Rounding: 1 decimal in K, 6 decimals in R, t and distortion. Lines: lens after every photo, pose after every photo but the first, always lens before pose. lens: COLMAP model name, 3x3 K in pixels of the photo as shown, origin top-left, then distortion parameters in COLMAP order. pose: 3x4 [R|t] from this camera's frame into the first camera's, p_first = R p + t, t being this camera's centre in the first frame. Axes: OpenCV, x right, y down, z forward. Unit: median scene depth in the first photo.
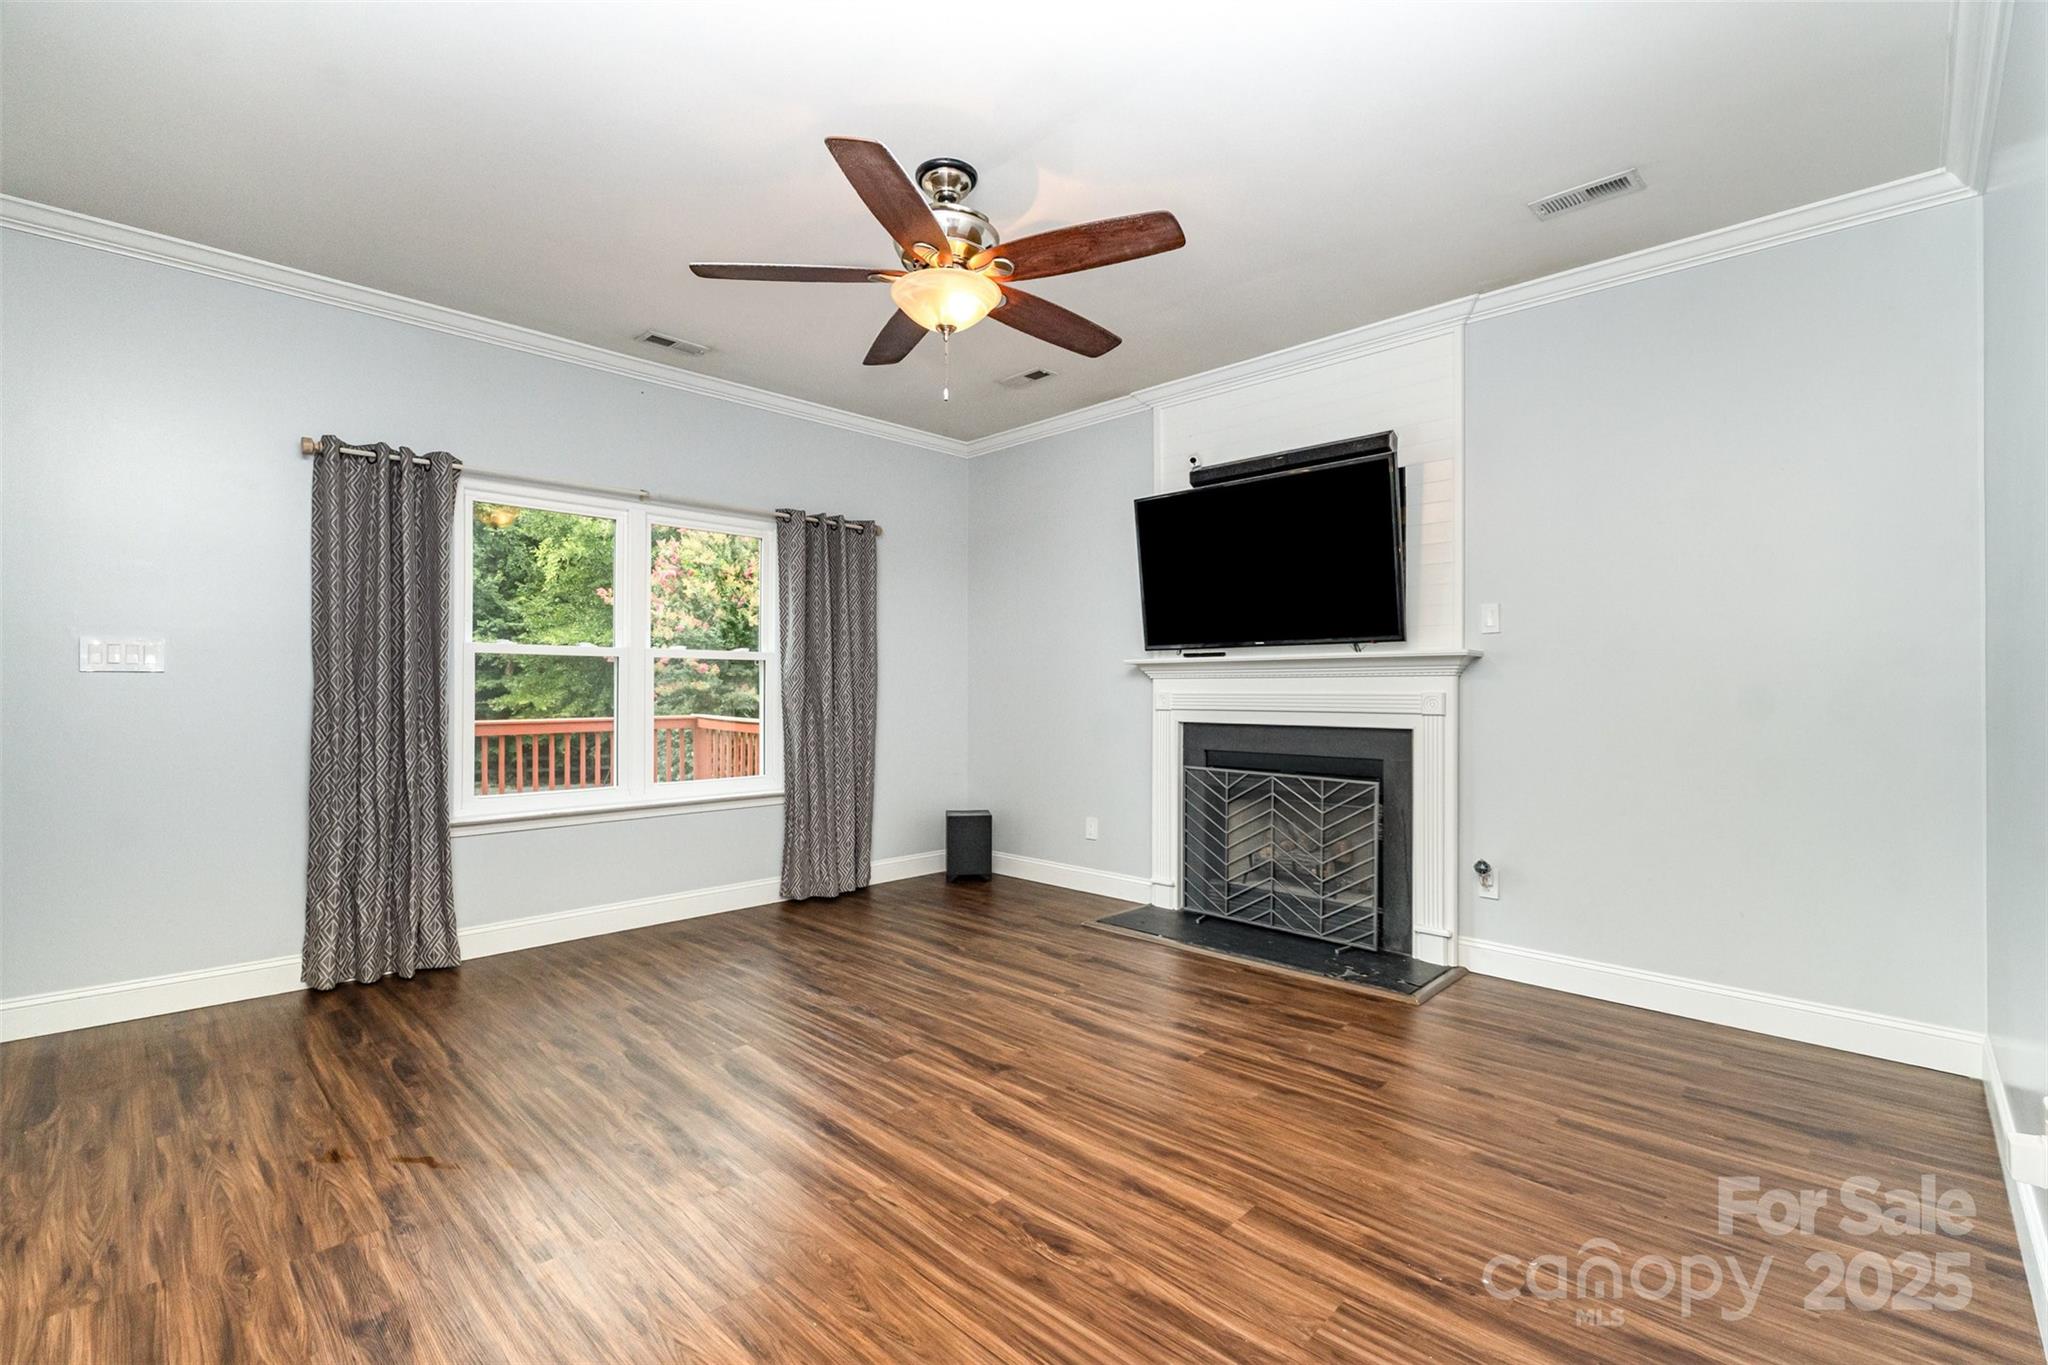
lens RADIAL K [[888.3, 0, 1028.6], [0, 888.3, 688.1], [0, 0, 1]] dist [-0.009896, -0.000997]
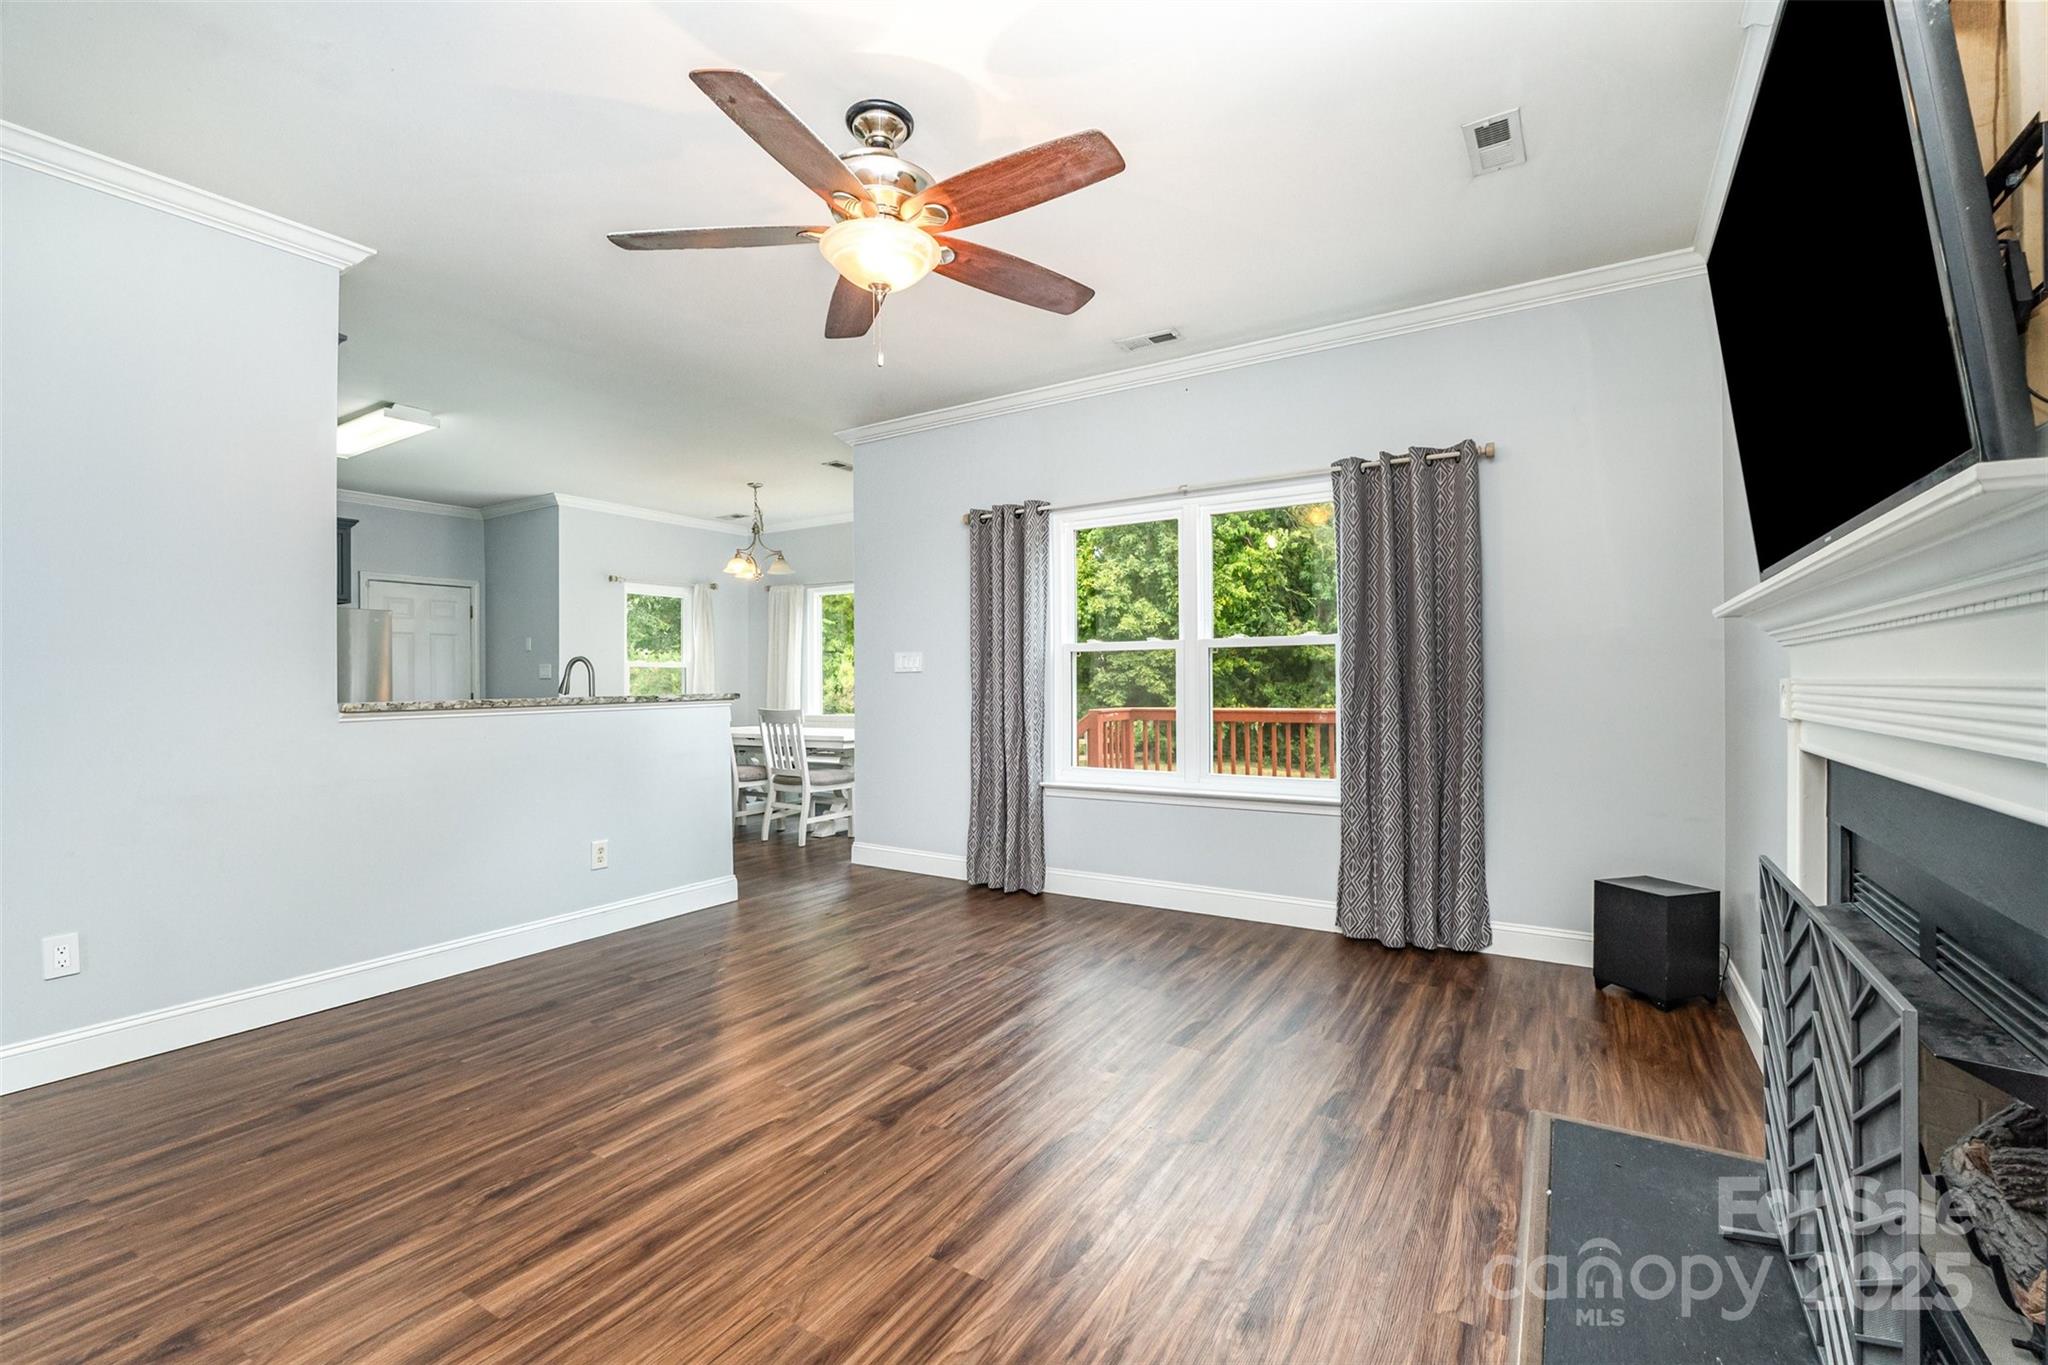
lens RADIAL K [[888.3, 0, 1015.8], [0, 888.3, 675.0], [0, 0, 1]] dist [-0.009896, -0.000997]
pose [[0.208400, -0.011093, -0.977981, 0.625958], [0.009978, 0.999908, -0.009215, 0.005206], [0.977993, -0.007838, 0.208491, 0.708435]]
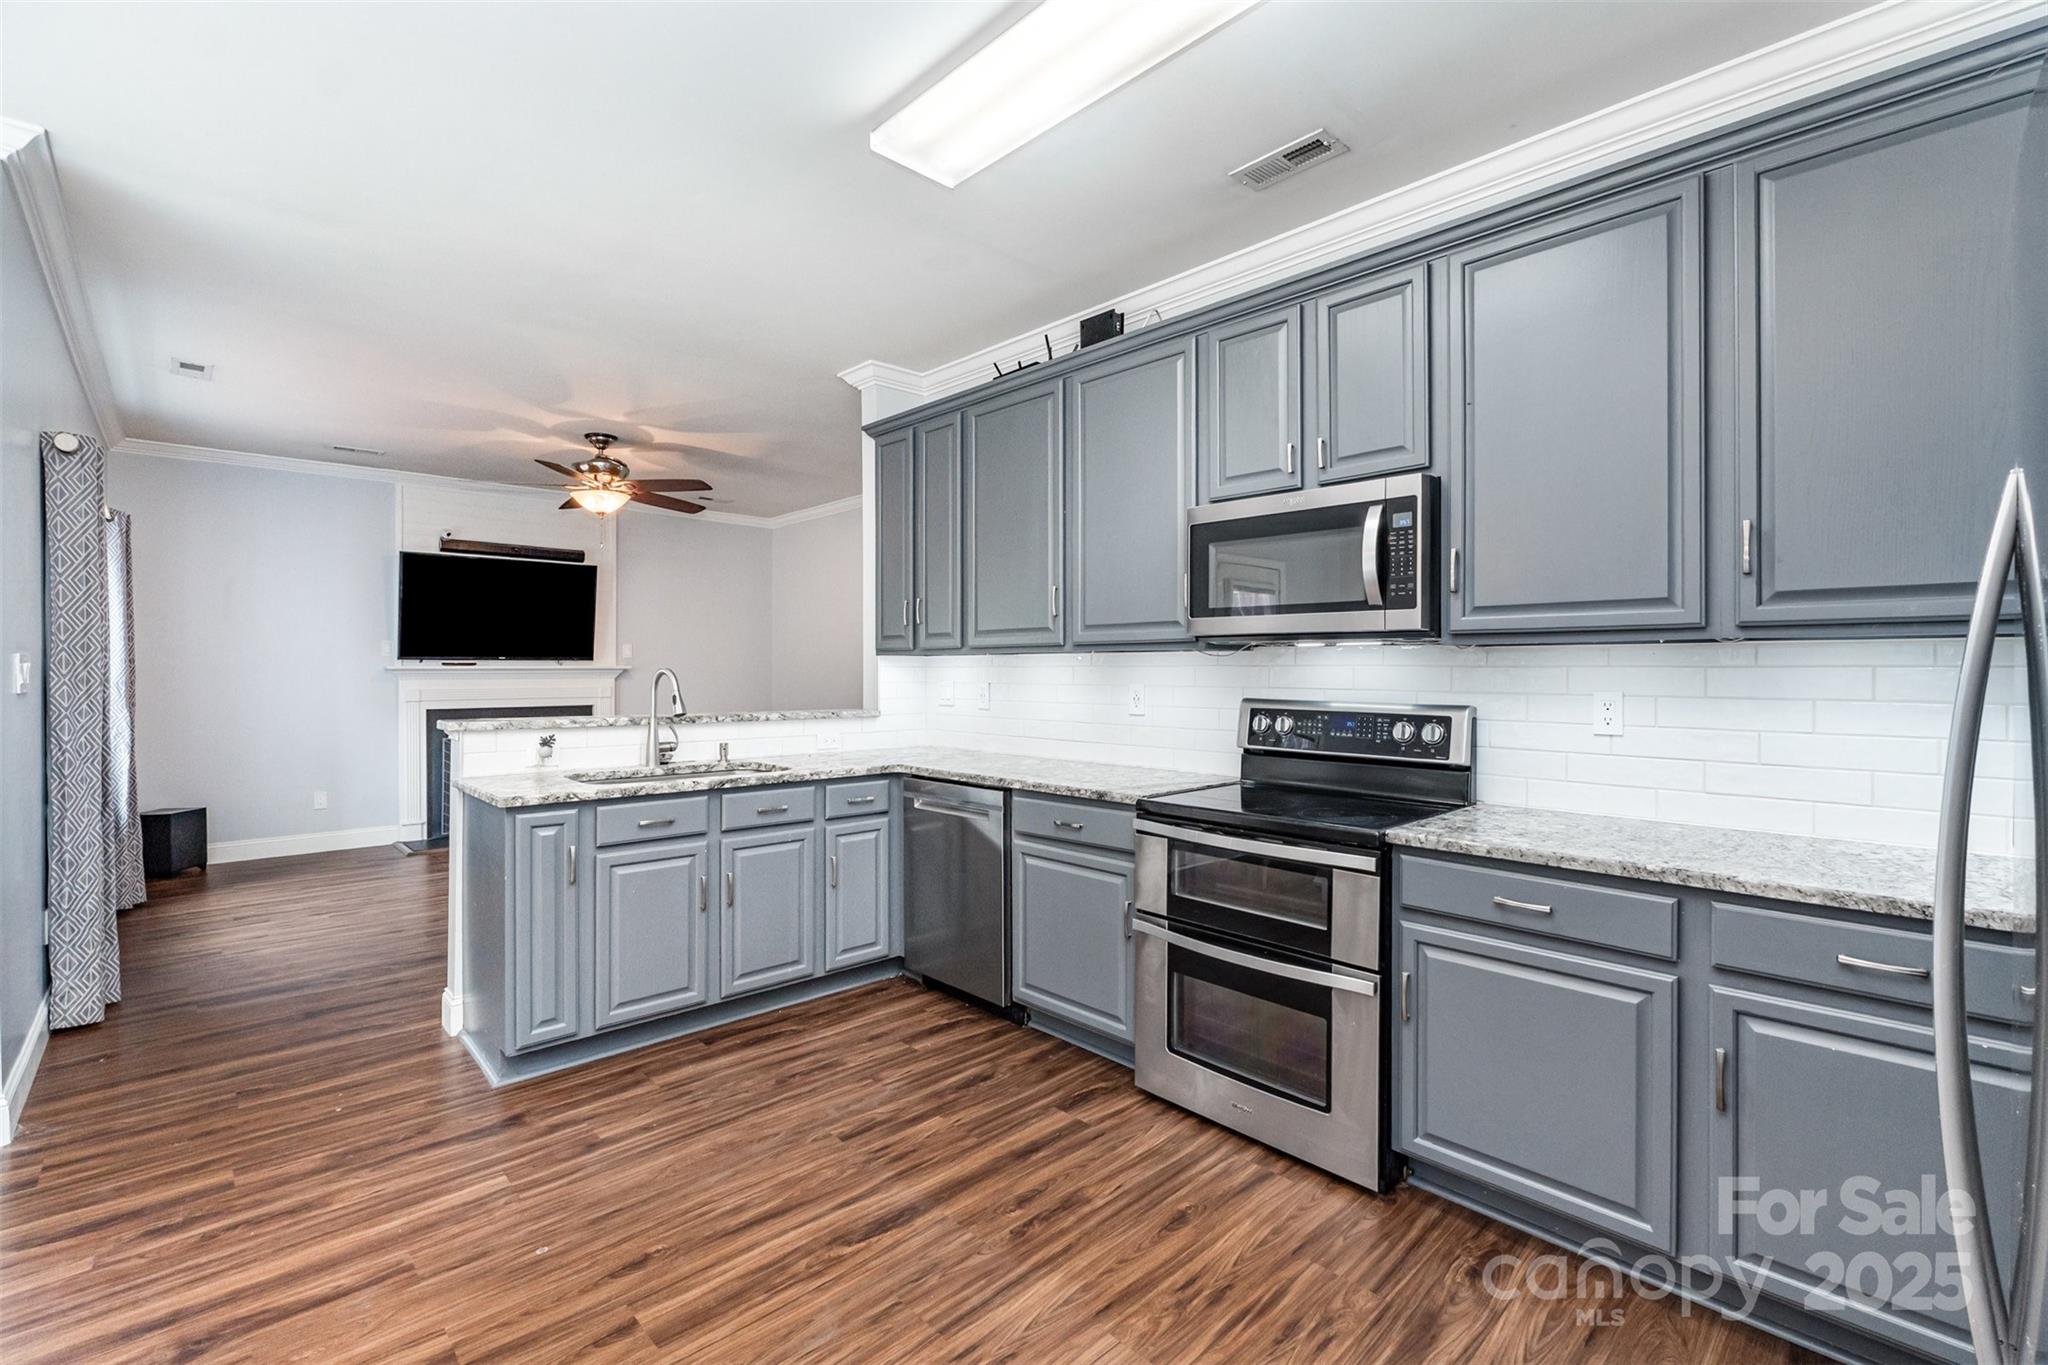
lens RADIAL K [[888.3, 0, 1009.3], [0, 888.3, 666.8], [0, 0, 1]] dist [-0.009896, -0.000997]
pose [[0.040820, 0.003518, 0.999160, -1.566338], [-0.002146, 0.999992, -0.003433, -0.035739], [-0.999164, -0.002004, 0.040827, -0.011038]]
